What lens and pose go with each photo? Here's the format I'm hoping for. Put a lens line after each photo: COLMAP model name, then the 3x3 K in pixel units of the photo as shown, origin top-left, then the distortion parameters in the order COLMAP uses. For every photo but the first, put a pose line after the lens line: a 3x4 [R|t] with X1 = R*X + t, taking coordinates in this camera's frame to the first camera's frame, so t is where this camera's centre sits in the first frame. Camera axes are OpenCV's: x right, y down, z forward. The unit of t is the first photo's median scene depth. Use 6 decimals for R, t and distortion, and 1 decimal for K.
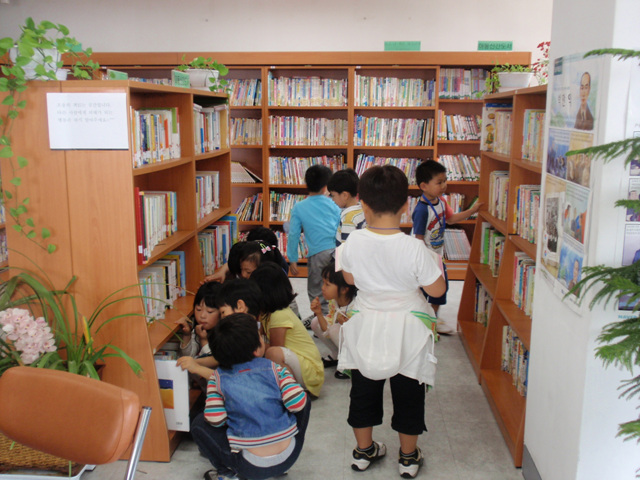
lens RADIAL K [[699.5, 0, 320.0], [0, 699.5, 240.0], [0, 0, 1]] dist [-0.021191, 0.044014]
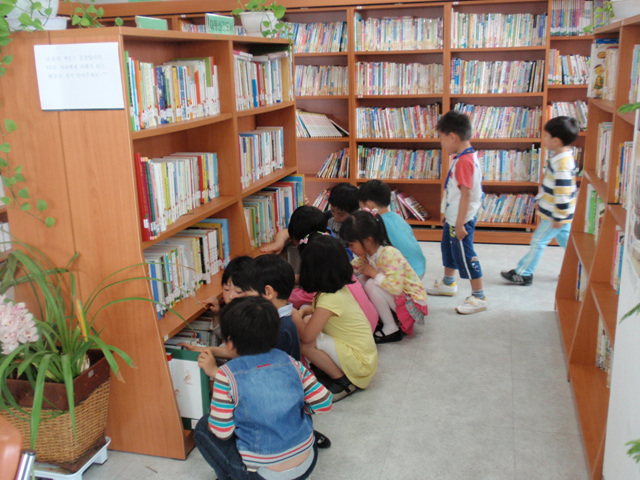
lens RADIAL K [[699.5, 0, 320.0], [0, 699.5, 240.0], [0, 0, 1]] dist [-0.021191, 0.044014]
pose [[0.981543, 0.017012, -0.190484, 0.095225], [-0.002856, 0.997228, 0.074345, -0.024305], [0.191221, -0.072429, 0.978871, 0.140339]]
